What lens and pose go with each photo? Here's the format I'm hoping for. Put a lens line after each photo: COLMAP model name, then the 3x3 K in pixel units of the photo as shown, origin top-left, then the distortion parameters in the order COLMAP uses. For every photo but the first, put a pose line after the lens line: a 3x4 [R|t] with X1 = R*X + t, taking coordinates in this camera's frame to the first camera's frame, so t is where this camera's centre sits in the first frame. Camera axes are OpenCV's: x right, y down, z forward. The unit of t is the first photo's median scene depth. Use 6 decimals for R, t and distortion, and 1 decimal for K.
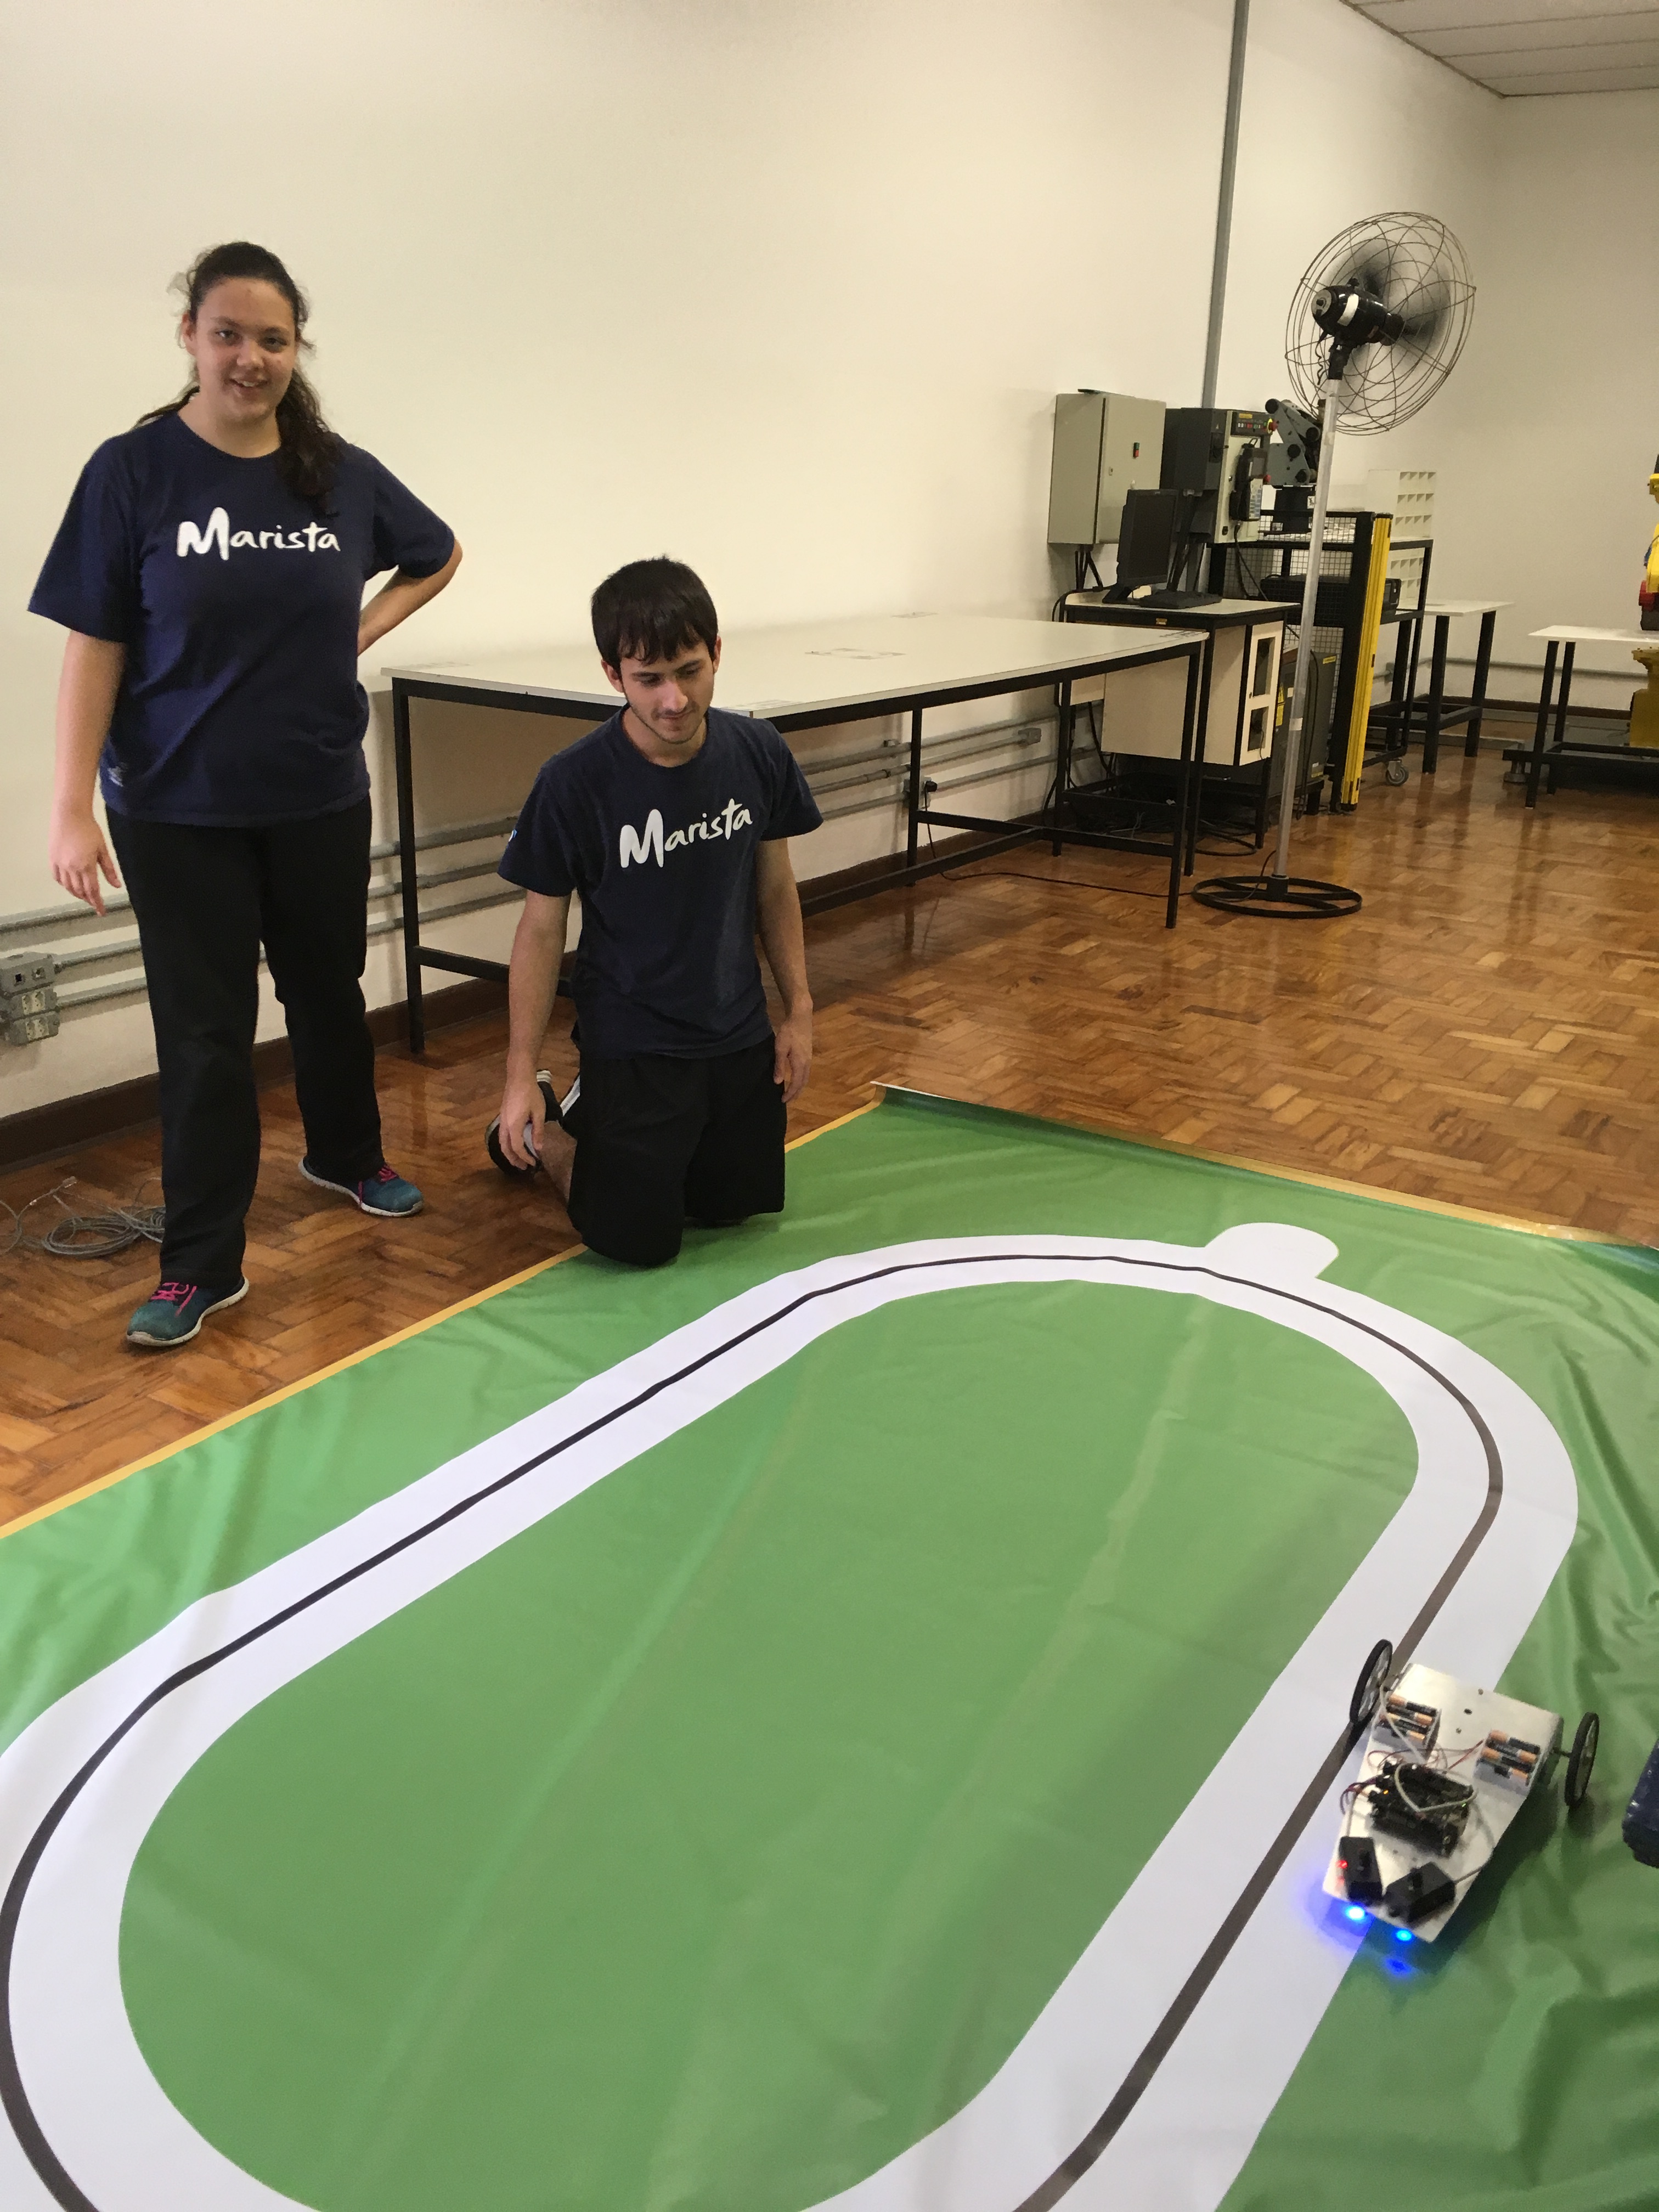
lens RADIAL K [[1900.9, 0, 840.3], [0, 1900.9, 1106.4], [0, 0, 1]] dist [0.104535, -0.121372]
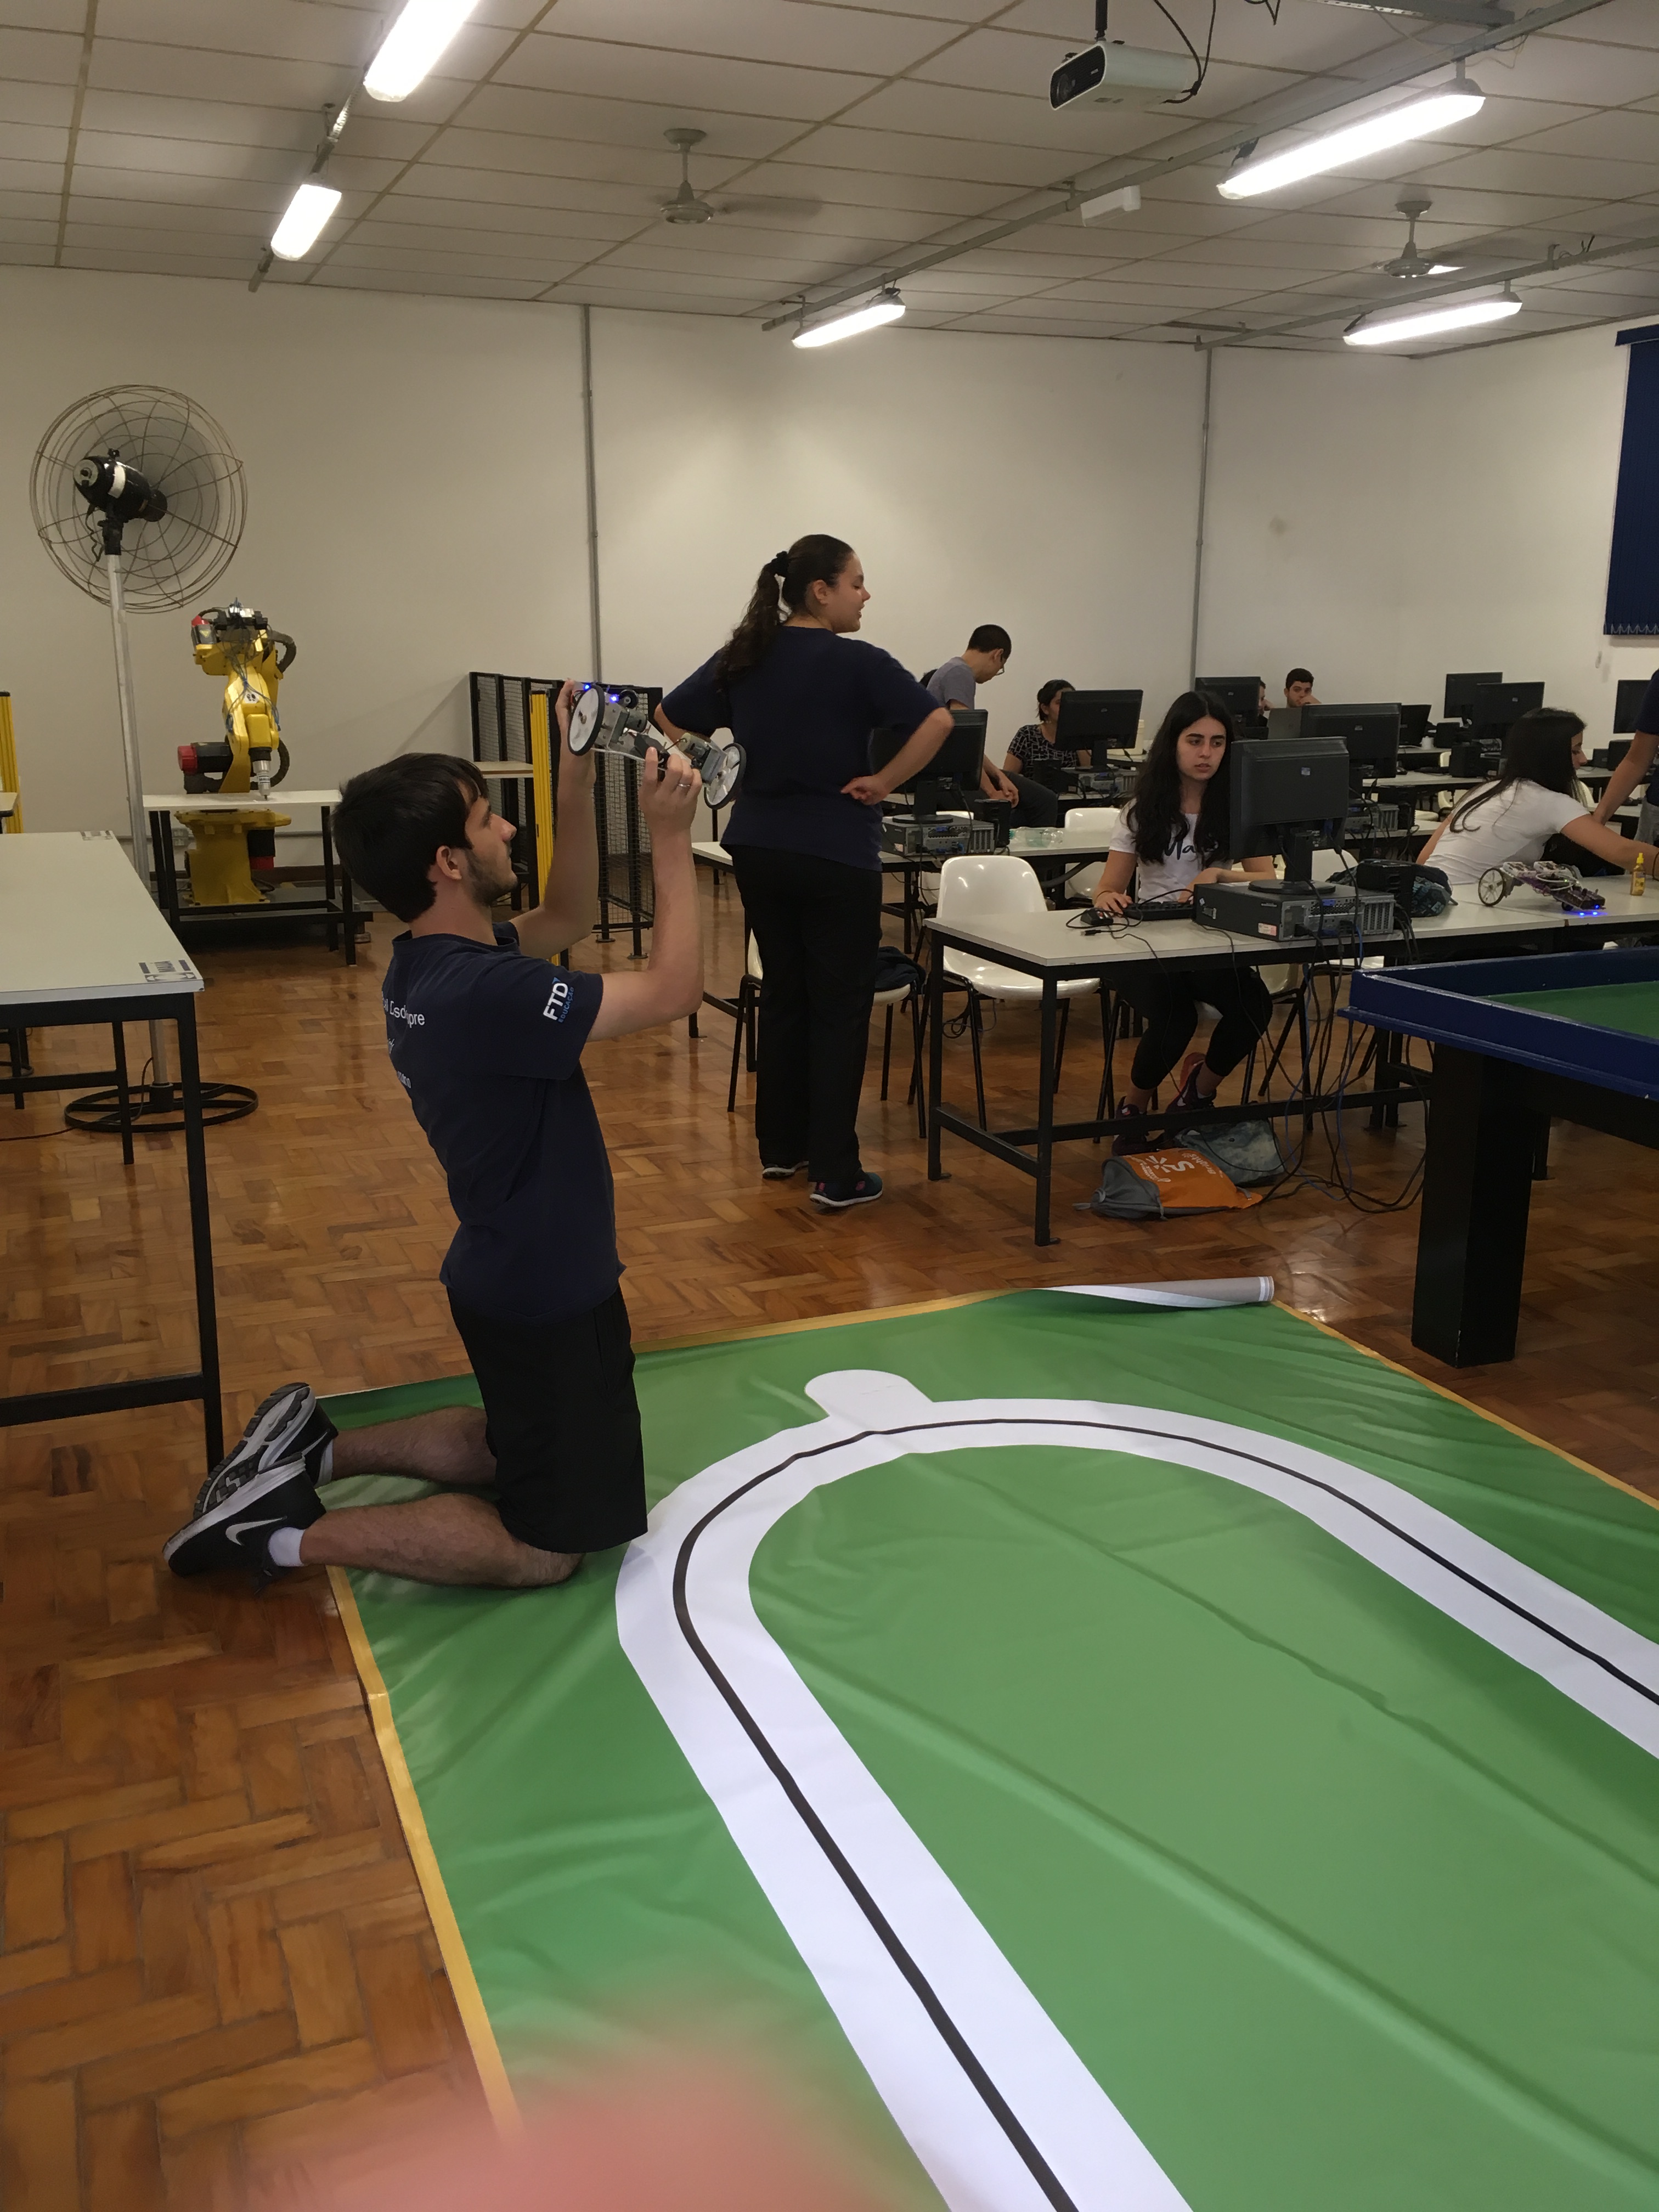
lens RADIAL K [[1900.9, 0, 840.3], [0, 1900.9, 1106.4], [0, 0, 1]] dist [0.104535, -0.121372]
pose [[0.561901, -0.220697, 0.797220, -0.307856], [0.279002, 0.957843, 0.068516, -0.080878], [-0.778733, 0.183927, 0.599788, 0.201450]]
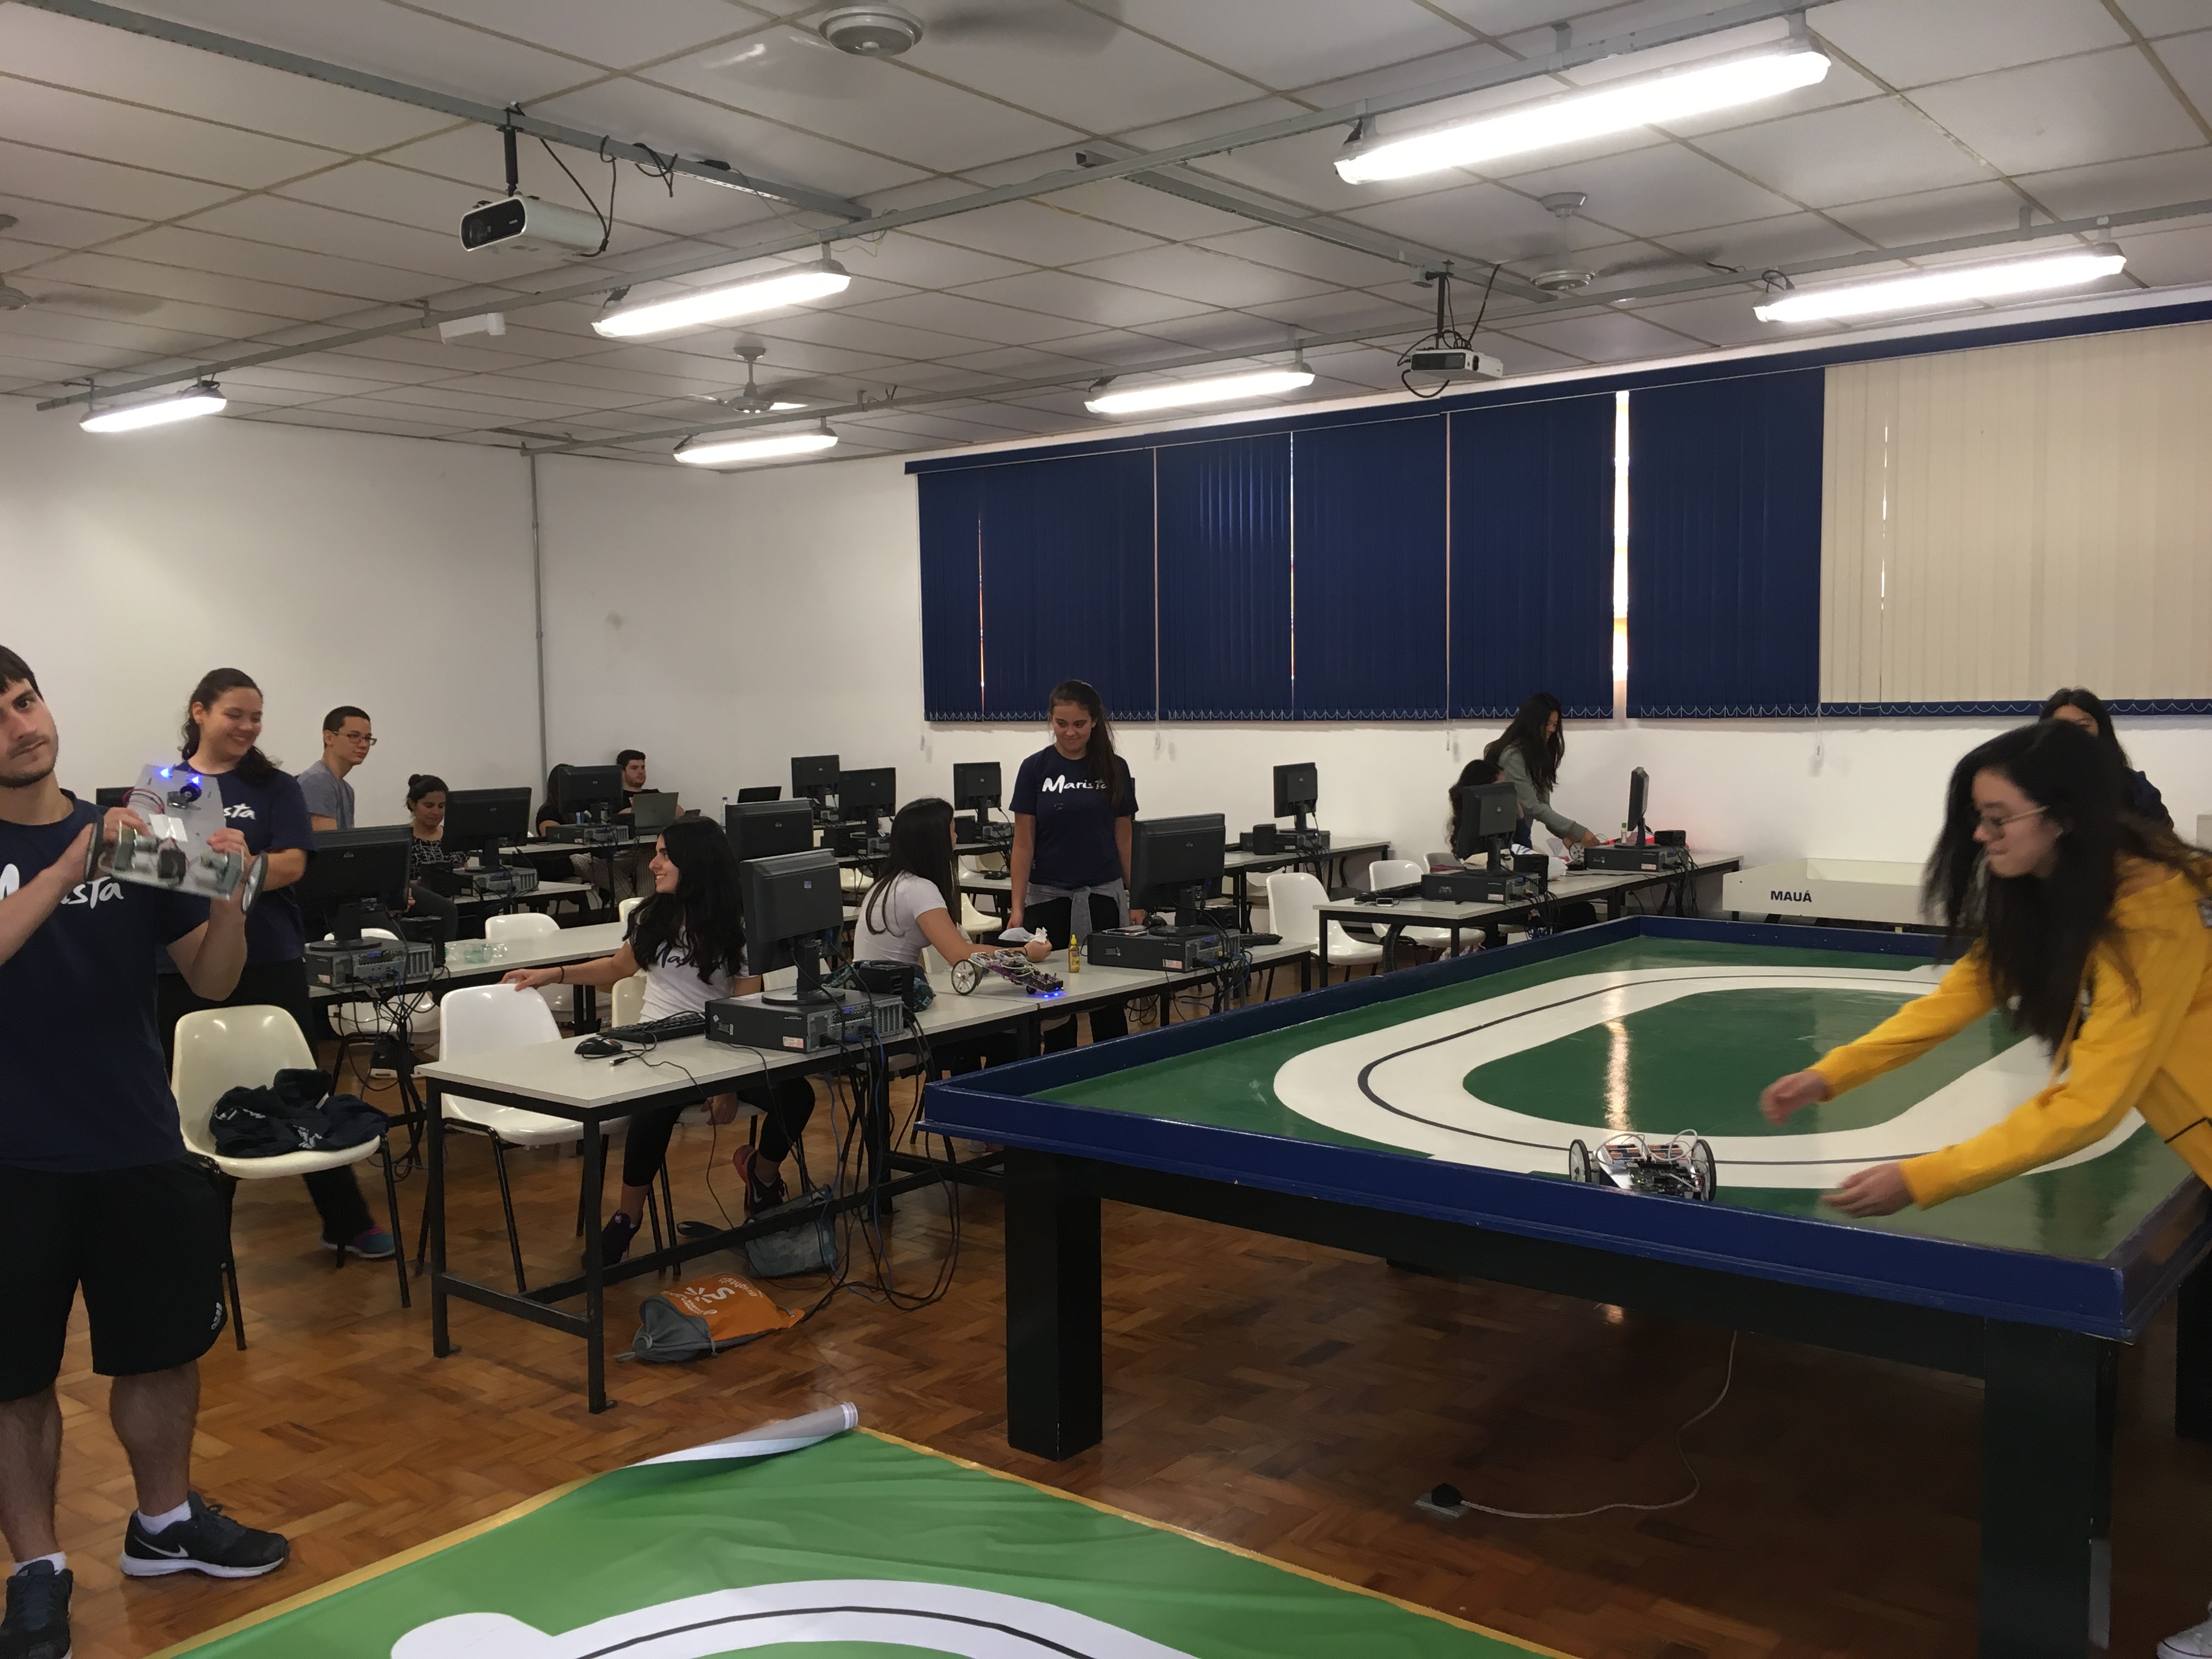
lens RADIAL K [[1905.6, 0, 1094.8], [0, 1905.6, 862.7], [0, 0, 1]] dist [0.113184, -0.064838]
pose [[0.106739, -0.111460, 0.988020, -0.326061], [0.338424, 0.938438, 0.069306, -0.126254], [-0.934920, 0.326972, 0.137889, 0.266864]]
